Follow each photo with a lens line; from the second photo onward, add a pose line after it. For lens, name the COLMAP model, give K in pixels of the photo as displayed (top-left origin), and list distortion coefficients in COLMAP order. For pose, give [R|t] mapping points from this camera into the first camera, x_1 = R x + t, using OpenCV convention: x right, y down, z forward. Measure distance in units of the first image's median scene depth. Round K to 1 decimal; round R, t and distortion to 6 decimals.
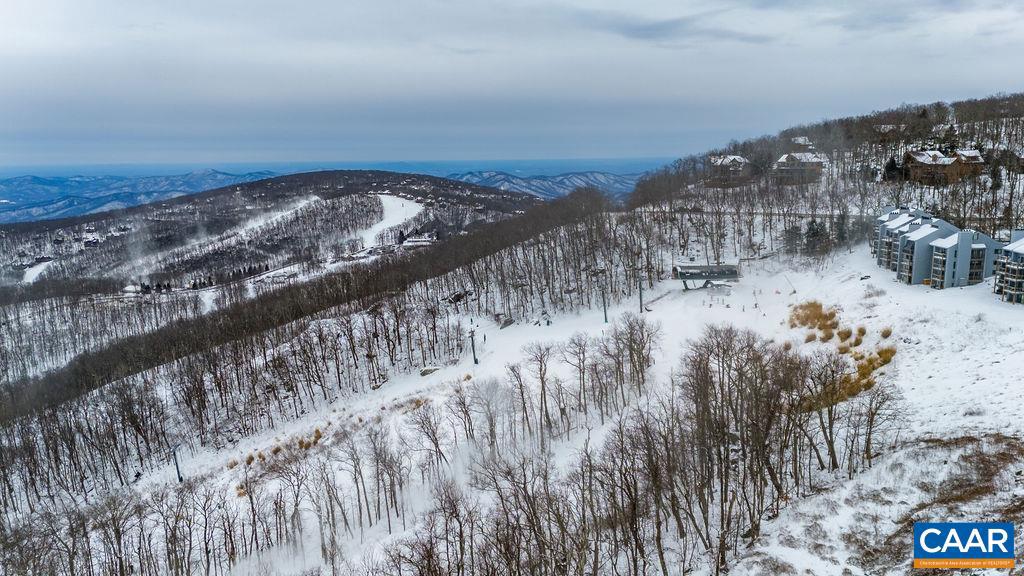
lens RADIAL K [[742.4, 0, 512.0], [0, 742.4, 288.0], [0, 0, 1]] dist [0.089894, -0.085702]
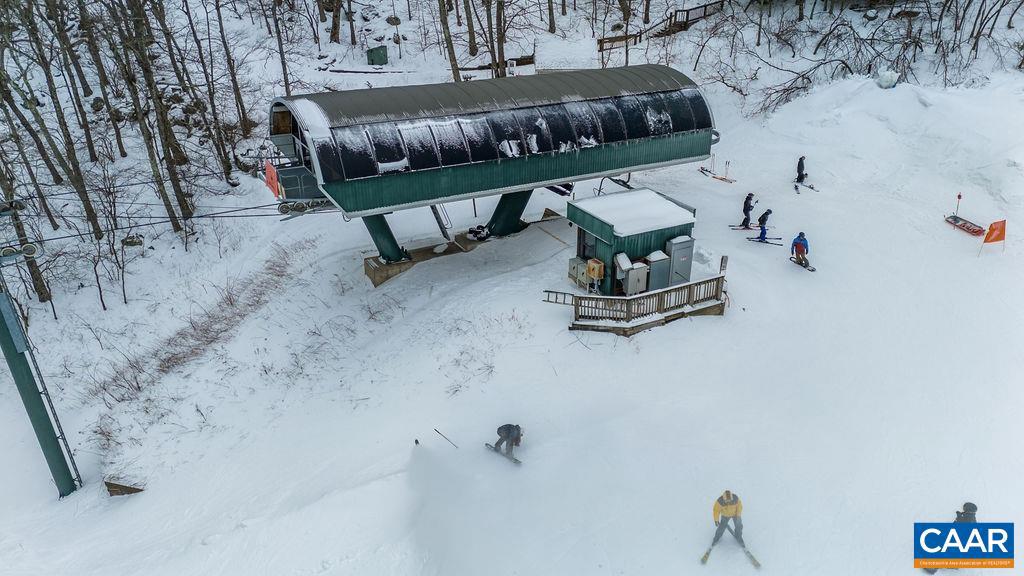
lens RADIAL K [[742.4, 0, 512.0], [0, 742.4, 288.0], [0, 0, 1]] dist [0.089894, -0.085702]
pose [[0.902127, -0.173958, 0.394848, 0.198487], [0.077007, 0.965344, 0.249360, -0.026929], [-0.424542, -0.194549, 0.884259, 0.866753]]
